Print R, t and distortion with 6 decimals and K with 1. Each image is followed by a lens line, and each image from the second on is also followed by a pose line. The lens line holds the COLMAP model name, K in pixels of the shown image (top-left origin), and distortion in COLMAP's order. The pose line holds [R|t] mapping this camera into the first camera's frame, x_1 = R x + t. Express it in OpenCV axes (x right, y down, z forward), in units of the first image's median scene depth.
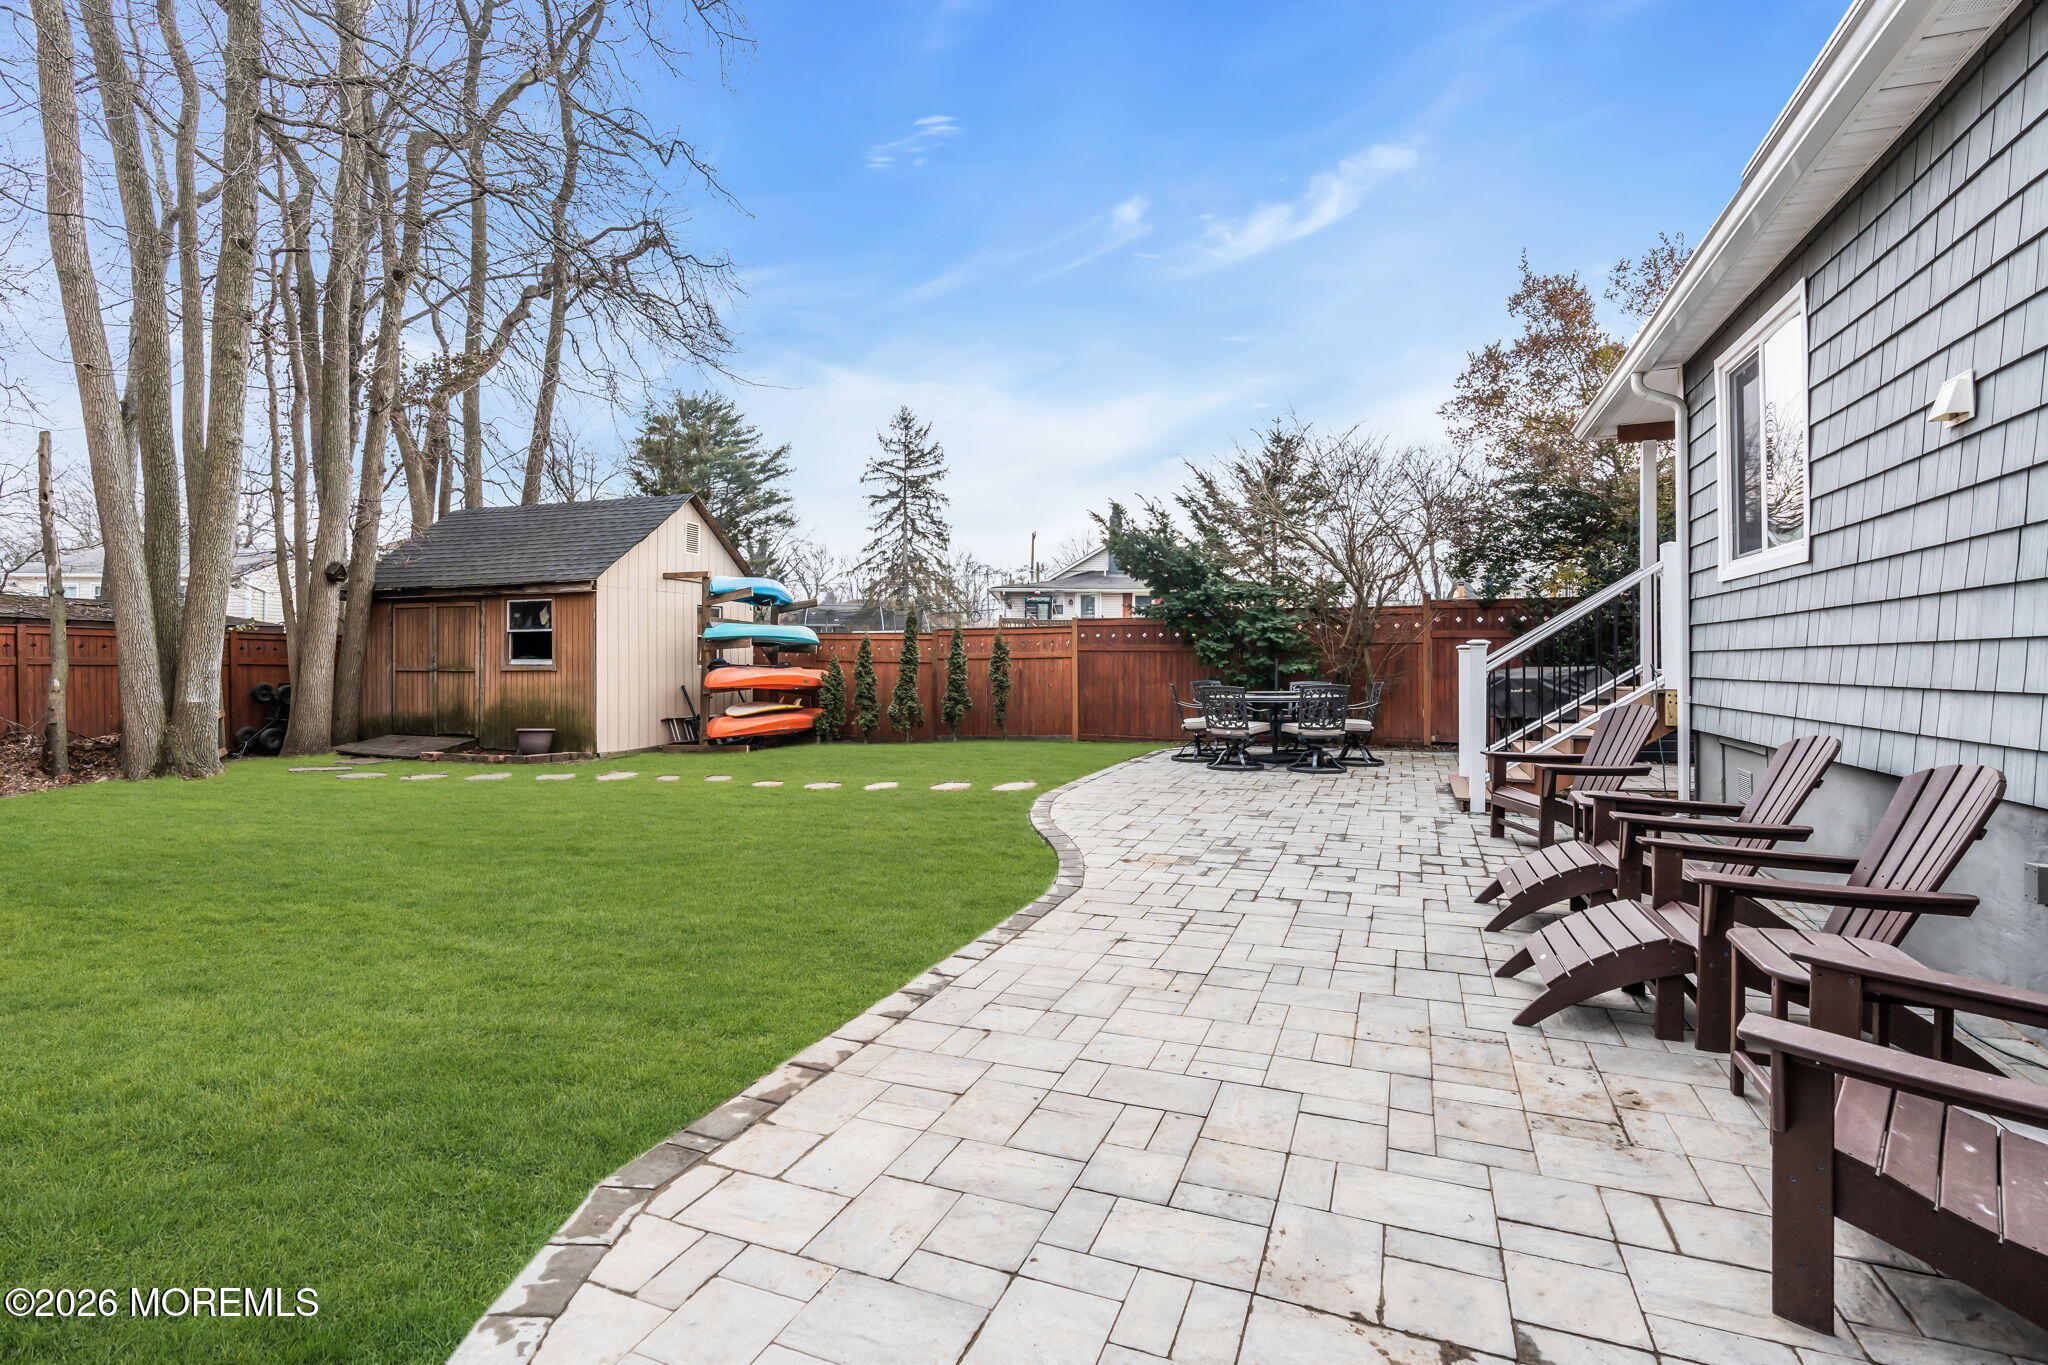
lens RADIAL K [[943.5, 0, 1025.5], [0, 943.5, 676.5], [0, 0, 1]] dist [-0.001094, 0.000404]
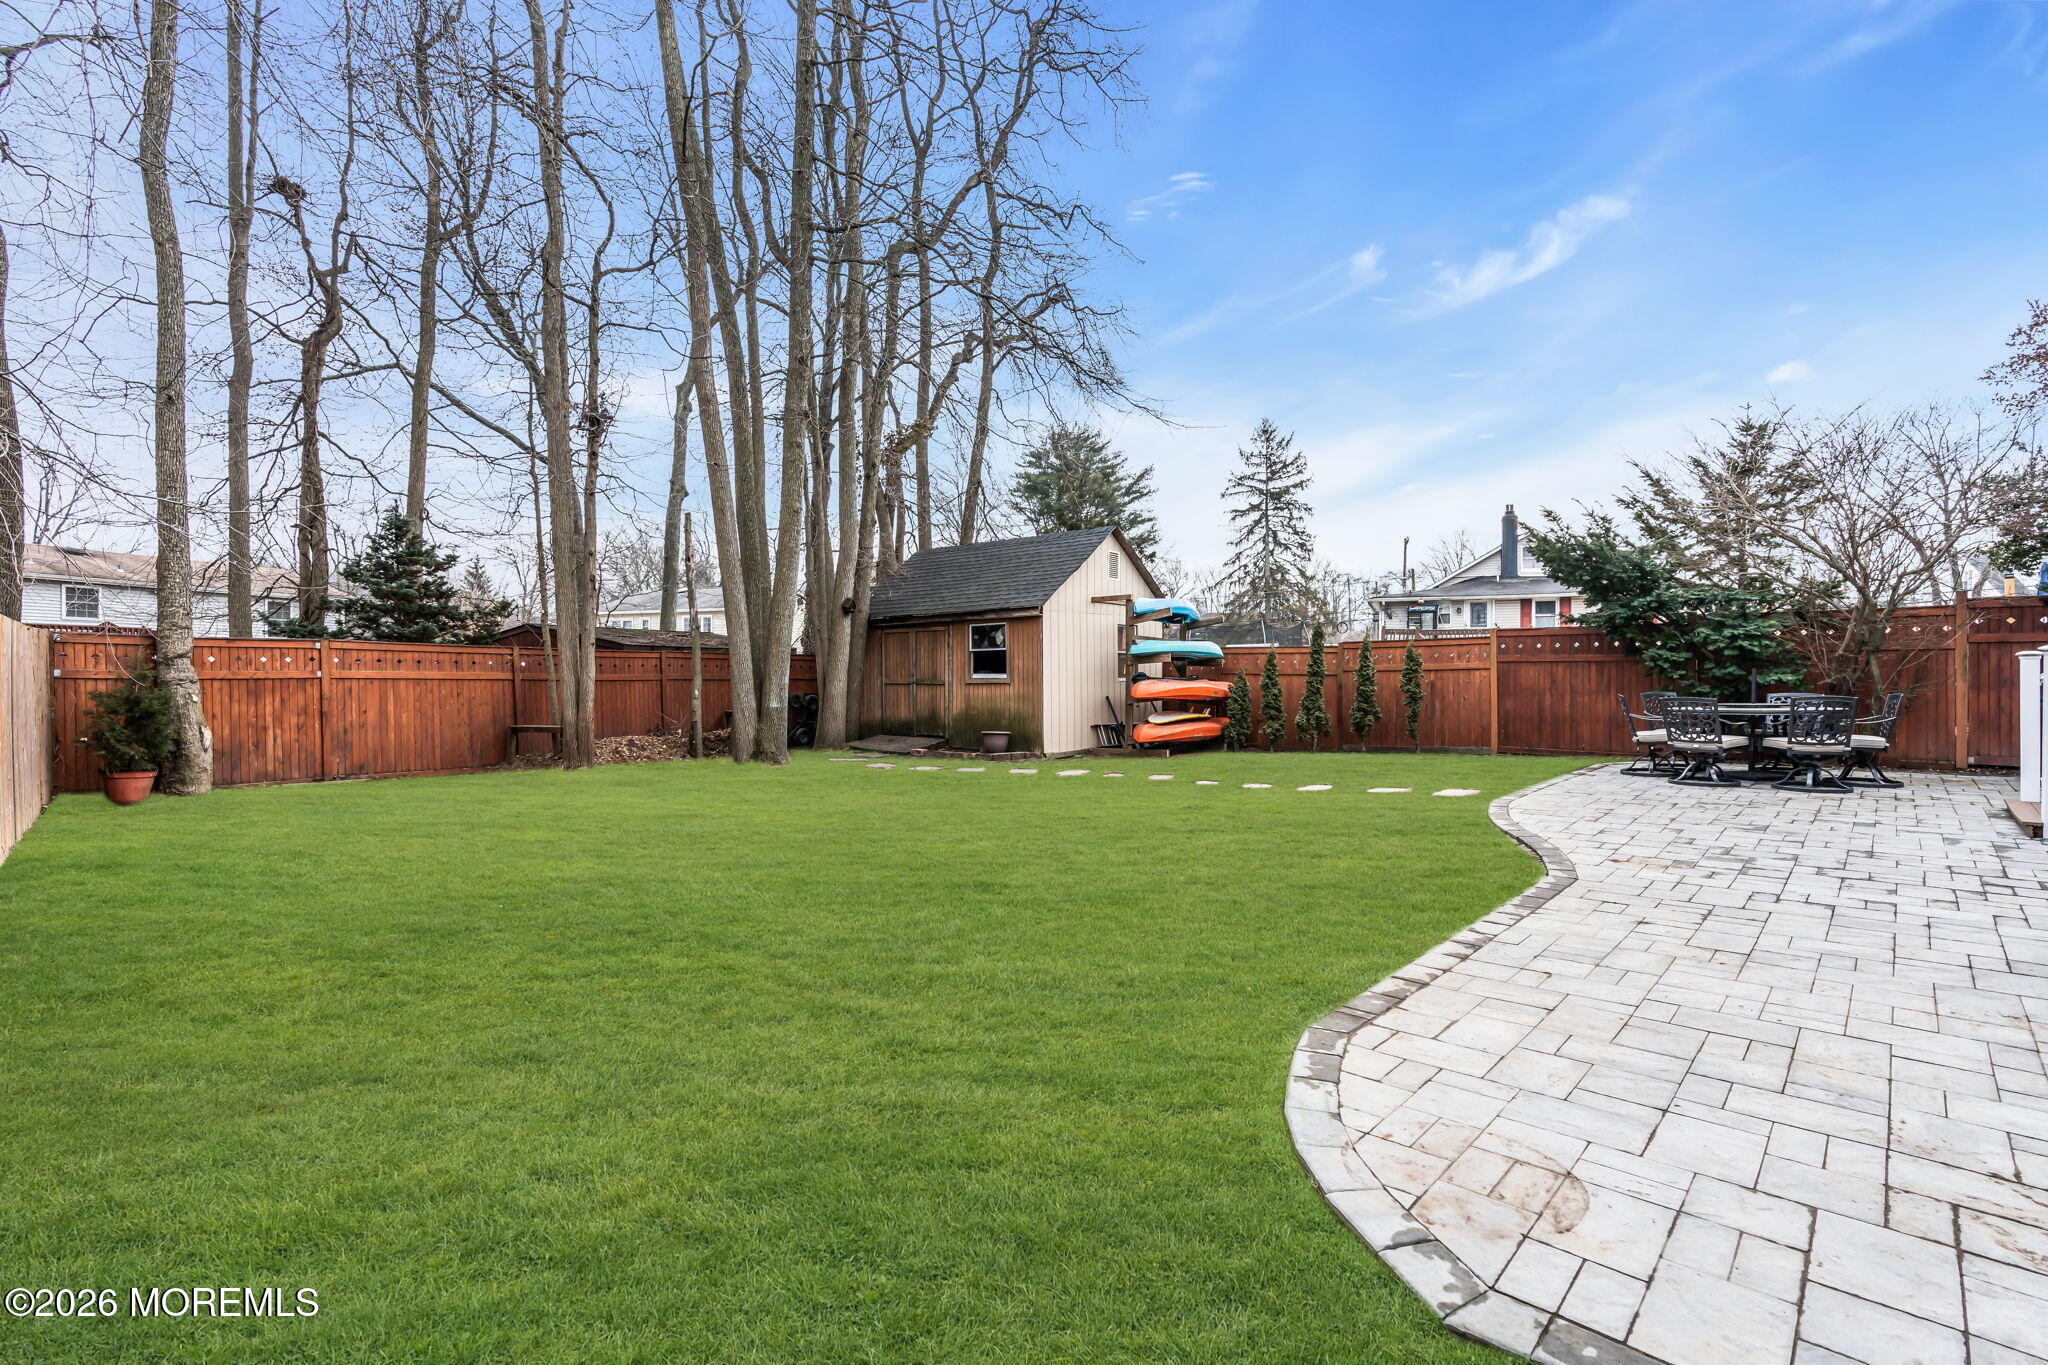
lens RADIAL K [[937.0, 0, 1022.9], [0, 937.0, 692.7], [0, 0, 1]] dist [0.001830, 0.001710]
pose [[0.933884, 0.001579, -0.357572, -0.061671], [-0.000210, 0.999993, 0.003867, 0.001360], [0.357576, -0.003536, 0.933877, -0.097432]]
